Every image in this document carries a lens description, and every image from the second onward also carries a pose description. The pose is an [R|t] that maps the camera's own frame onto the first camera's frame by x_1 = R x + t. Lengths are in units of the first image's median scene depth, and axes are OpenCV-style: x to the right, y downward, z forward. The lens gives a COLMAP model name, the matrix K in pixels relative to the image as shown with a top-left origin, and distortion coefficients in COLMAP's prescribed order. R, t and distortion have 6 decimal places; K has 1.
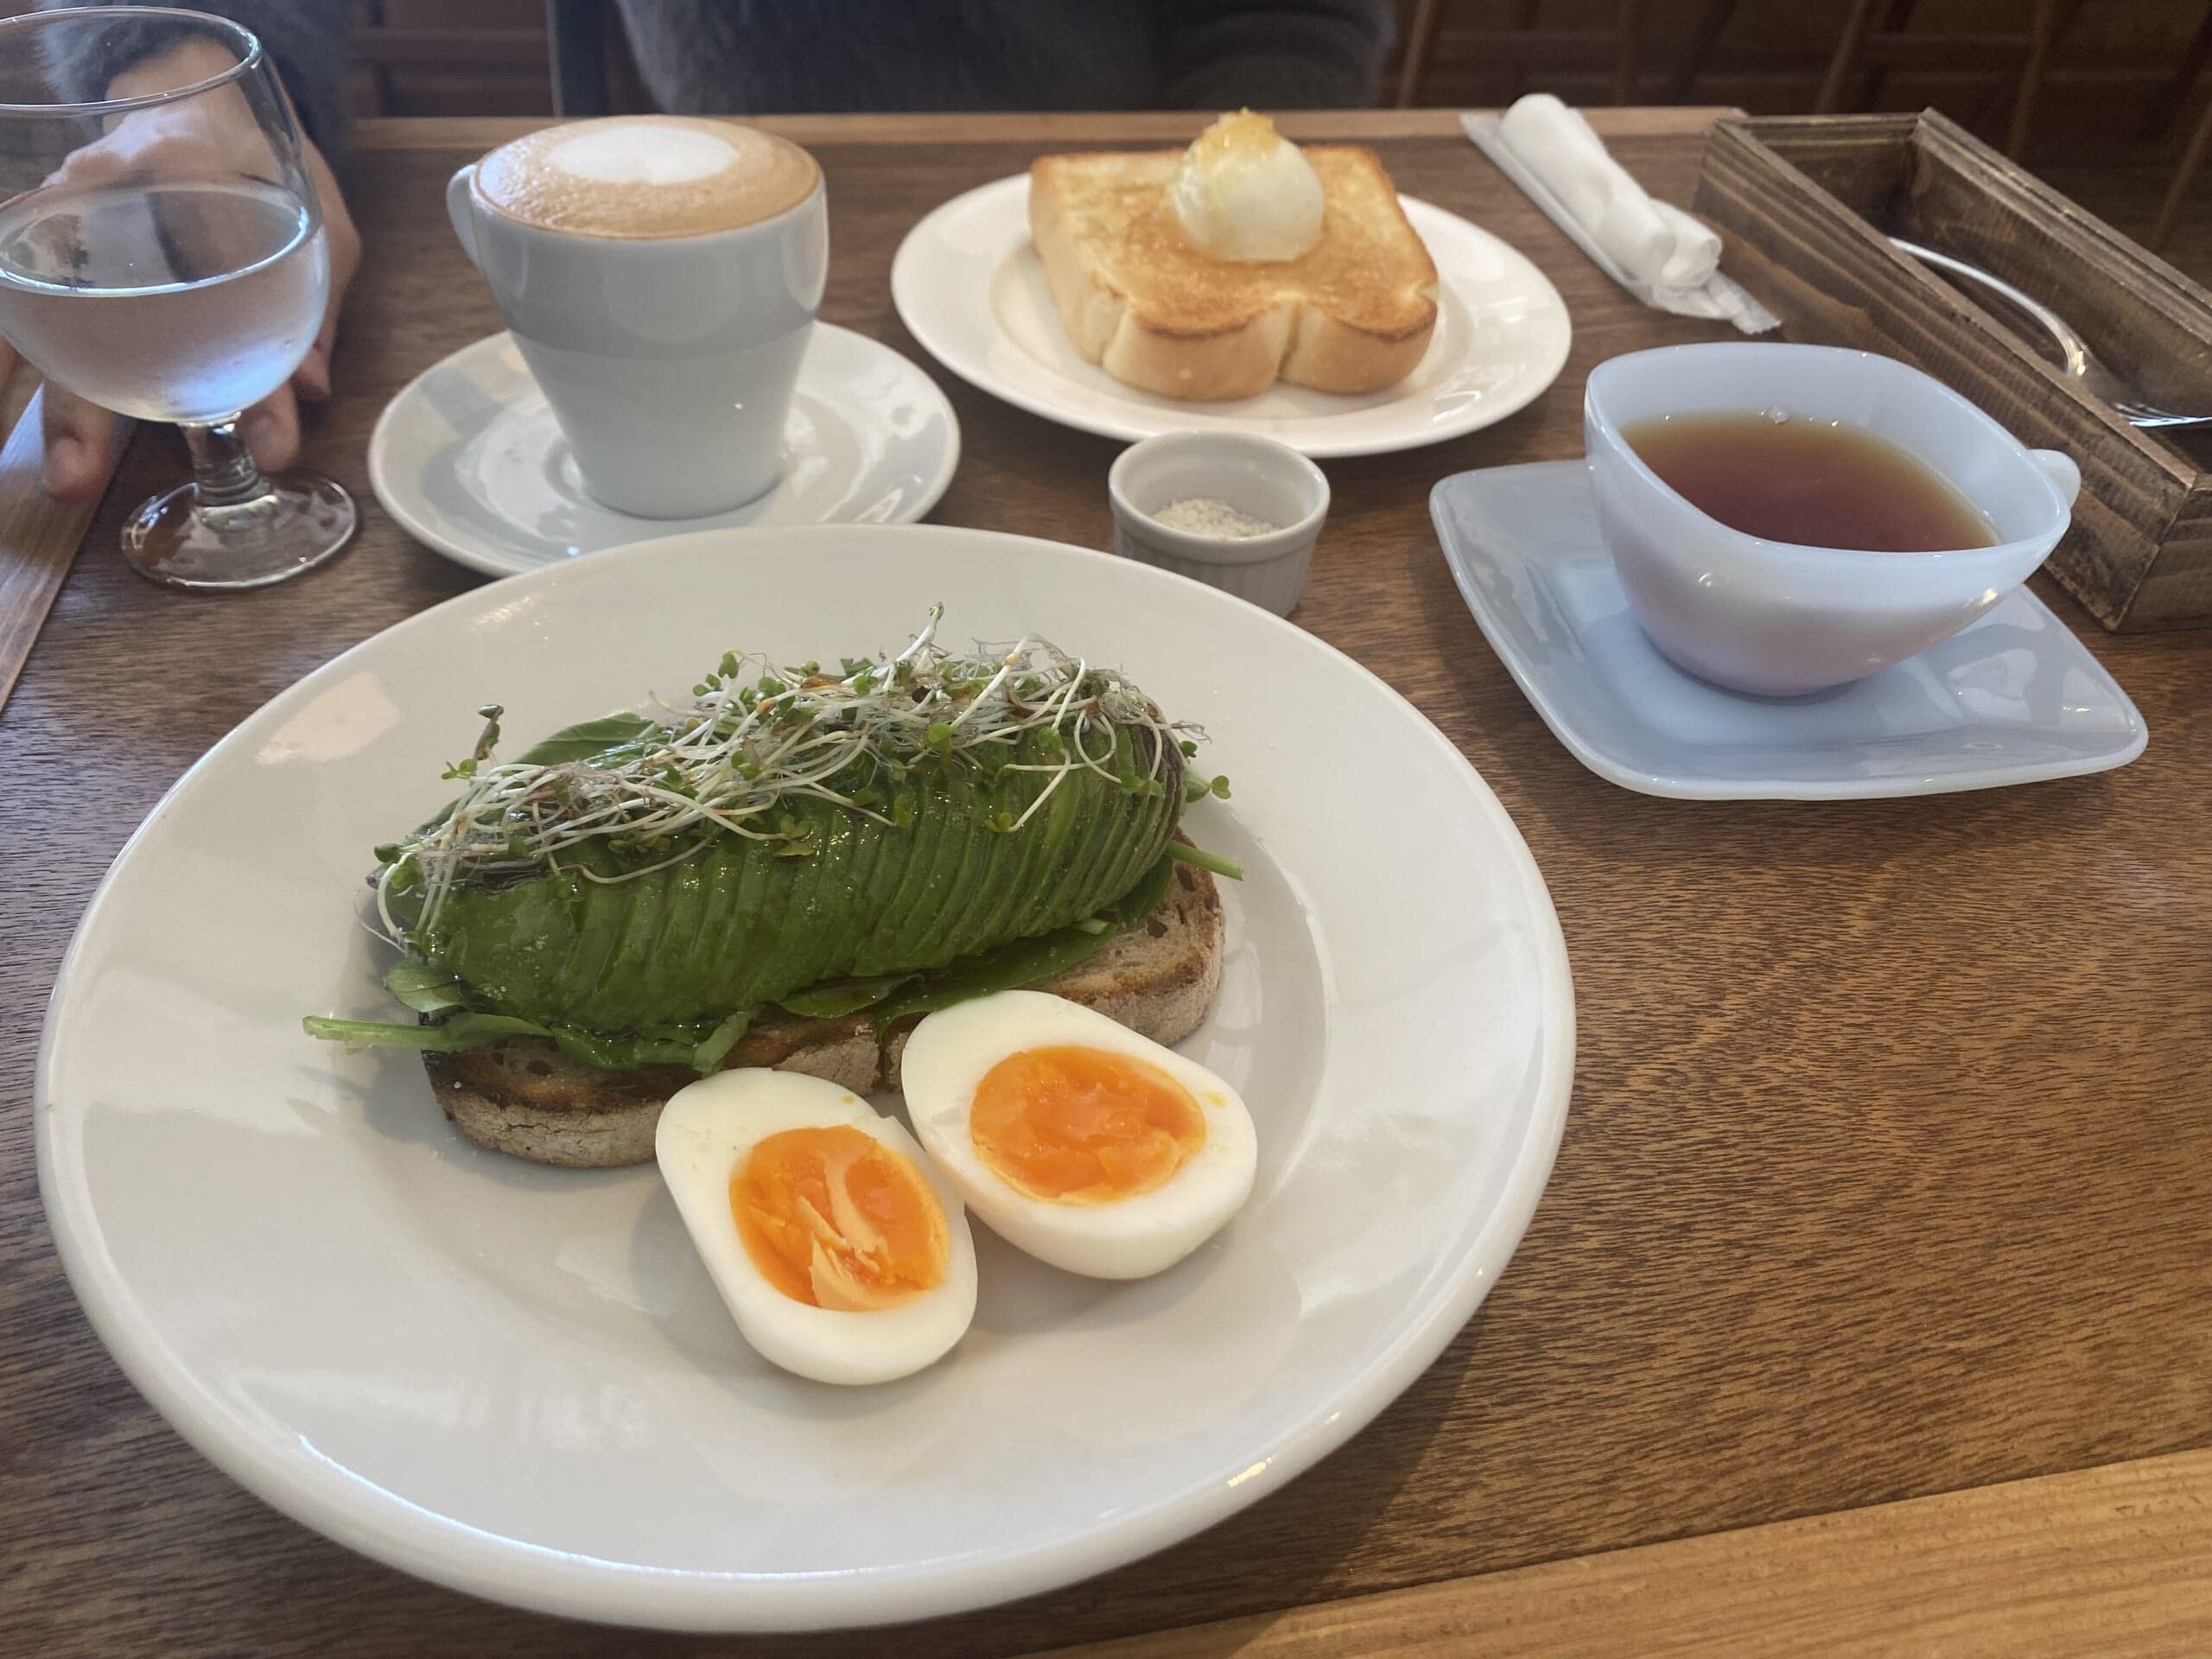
lens RADIAL K [[1725.0, 0, 1106.0], [0, 1725.0, 829.5], [0, 0, 1]] dist [-0.003022, -0.003504]
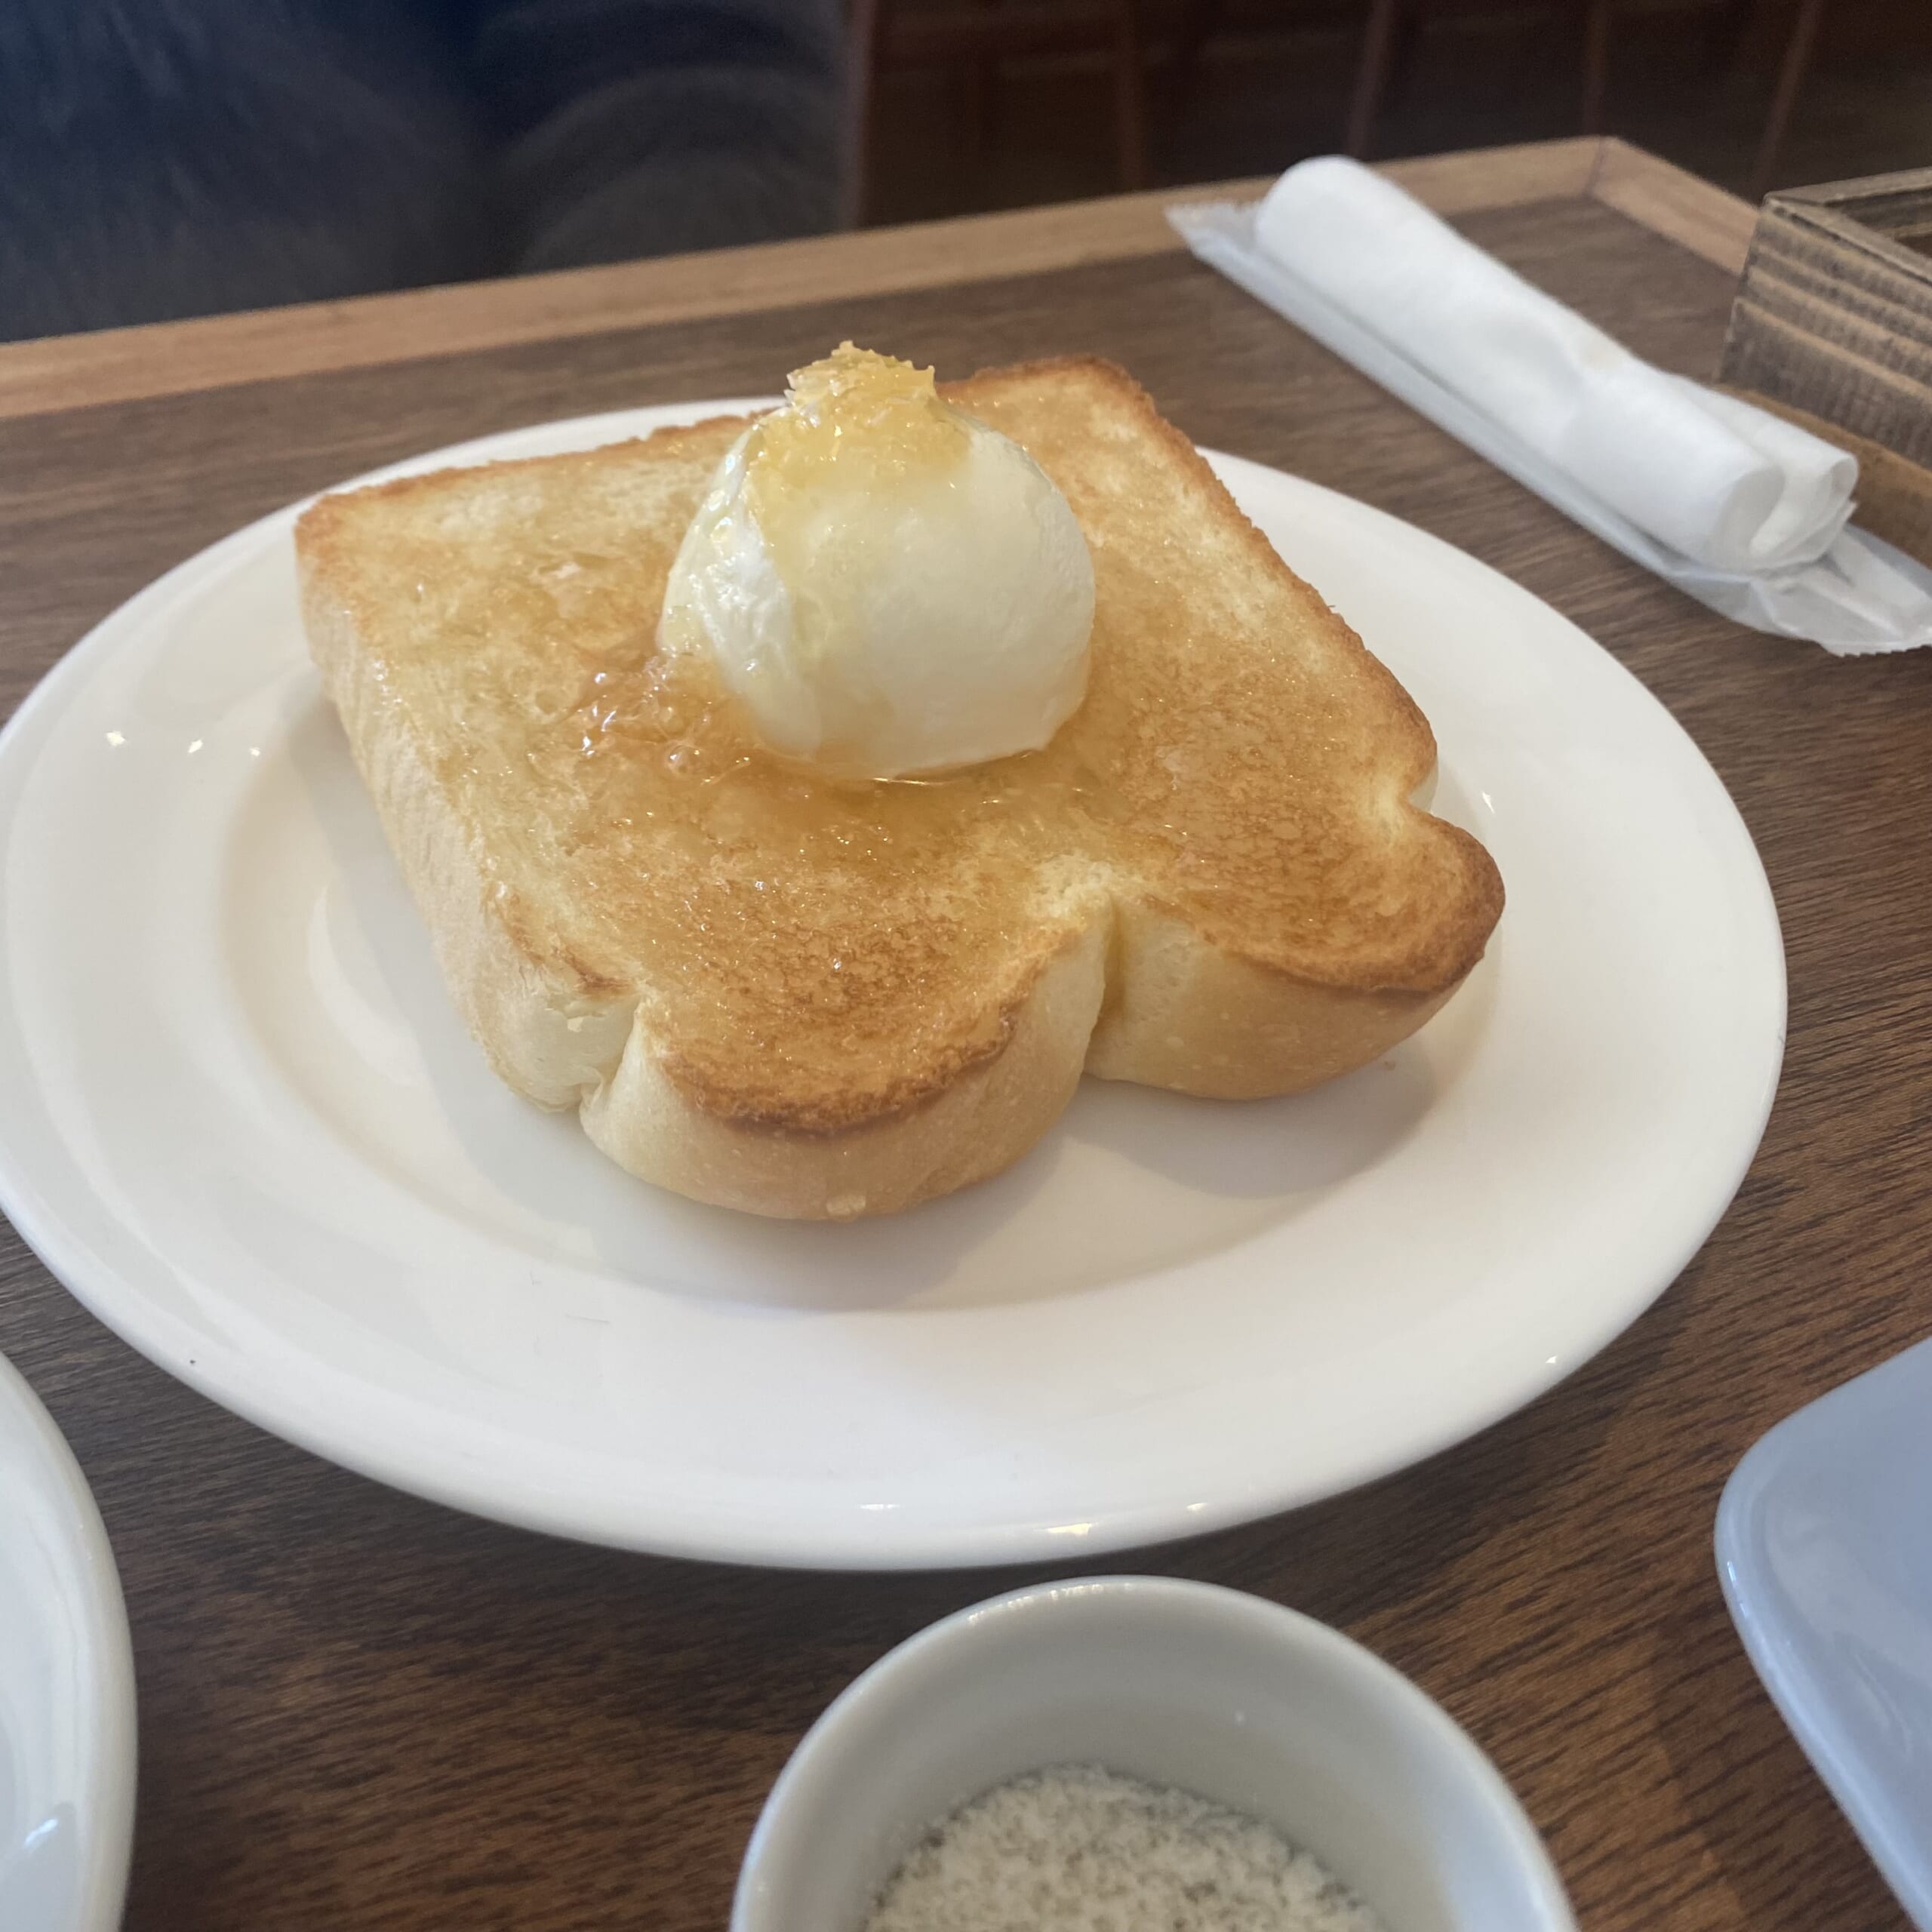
lens RADIAL K [[1998.1, 0, 966.0], [0, 1998.1, 966.0], [0, 0, 1]] dist [0.057810, -0.163427]
pose [[0.970655, -0.165761, 0.174216, 0.013288], [0.164550, 0.986135, 0.021478, -0.484481], [-0.175361, 0.007819, 0.984473, 0.954232]]
